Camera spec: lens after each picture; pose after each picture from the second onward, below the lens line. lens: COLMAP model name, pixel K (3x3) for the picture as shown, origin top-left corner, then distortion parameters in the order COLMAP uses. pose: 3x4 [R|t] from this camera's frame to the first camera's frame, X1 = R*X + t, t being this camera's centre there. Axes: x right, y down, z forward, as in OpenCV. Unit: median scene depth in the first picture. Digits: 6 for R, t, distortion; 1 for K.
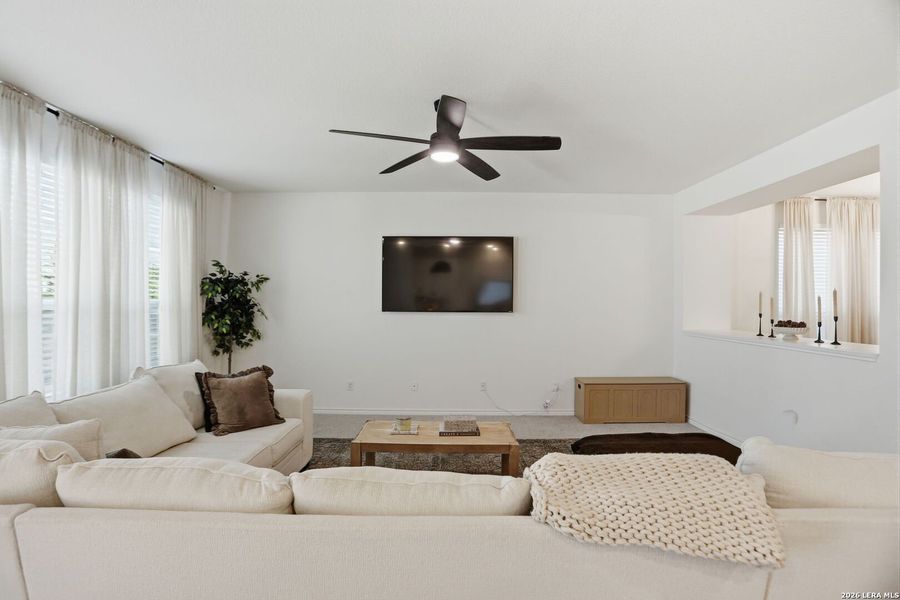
lens RADIAL K [[441.2, 0, 450.0], [0, 441.2, 300.0], [0, 0, 1]] dist [-0.080496, 0.040274]
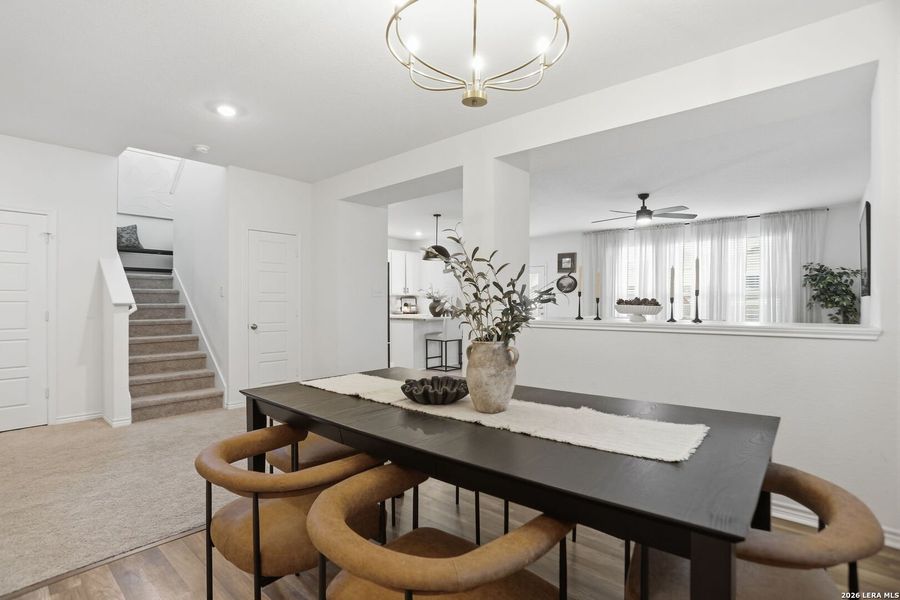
lens RADIAL K [[441.2, 0, 450.0], [0, 441.2, 300.0], [0, 0, 1]] dist [-0.080496, 0.040274]
pose [[-0.660394, -0.007830, -0.750878, 1.404131], [-0.000460, 0.999950, -0.010023, 0.053673], [0.750919, -0.006274, -0.660365, 1.069780]]
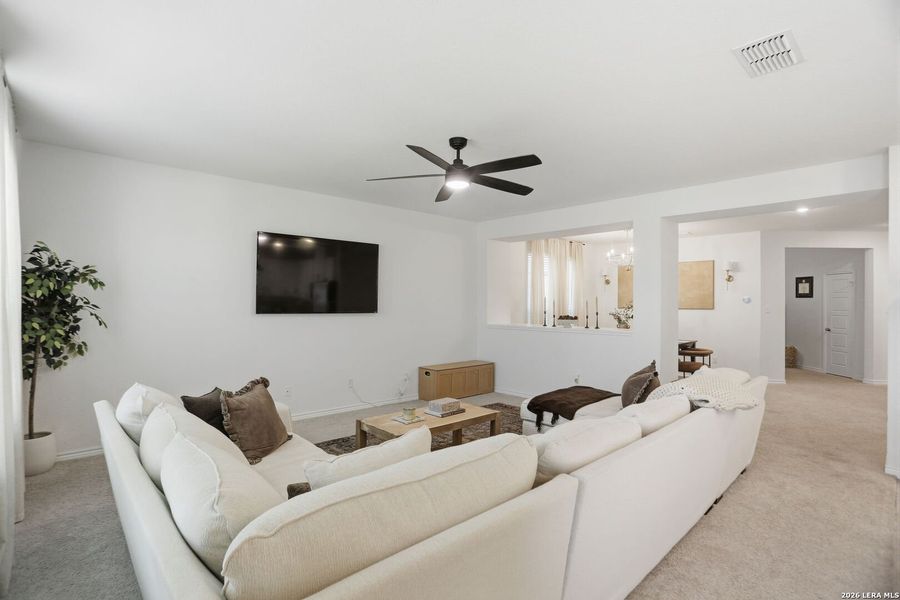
lens RADIAL K [[441.2, 0, 450.0], [0, 441.2, 300.0], [0, 0, 1]] dist [-0.080496, 0.040274]
pose [[0.731364, 0.005565, 0.681965, -0.542438], [-0.004965, 0.999984, -0.002835, -0.002381], [-0.681970, -0.001313, 0.731379, 0.078940]]
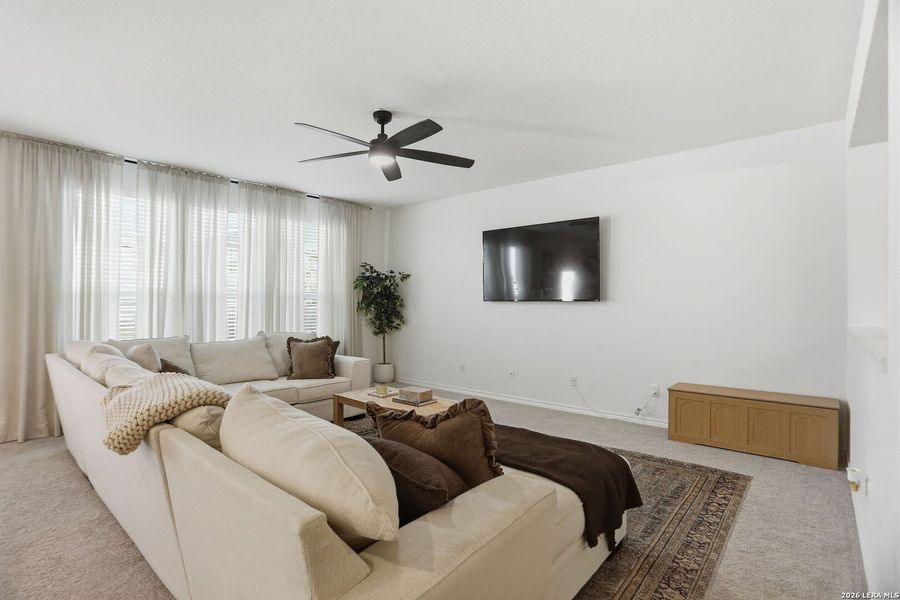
lens RADIAL K [[441.2, 0, 450.0], [0, 441.2, 300.0], [0, 0, 1]] dist [-0.080496, 0.040274]
pose [[0.757526, -0.006137, -0.652776, 0.560811], [0.002565, 0.999976, -0.006424, 0.034329], [0.652800, 0.003192, 0.757523, 0.148293]]
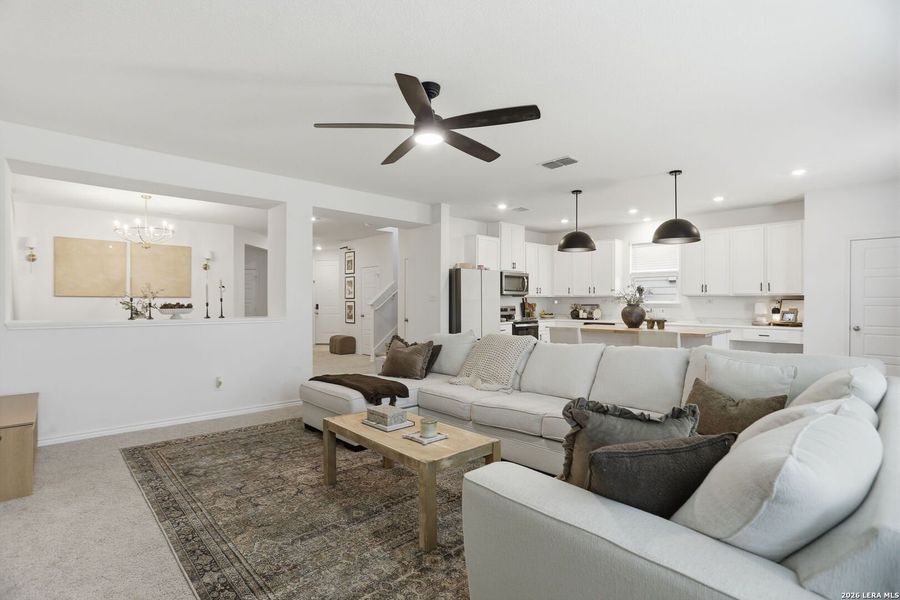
lens RADIAL K [[441.2, 0, 450.0], [0, 441.2, 300.0], [0, 0, 1]] dist [-0.080496, 0.040274]
pose [[-0.685651, -0.004851, 0.727914, -0.501403], [-0.007037, 0.999975, 0.000035, 0.028631], [-0.727896, -0.005098, -0.685668, 1.056283]]
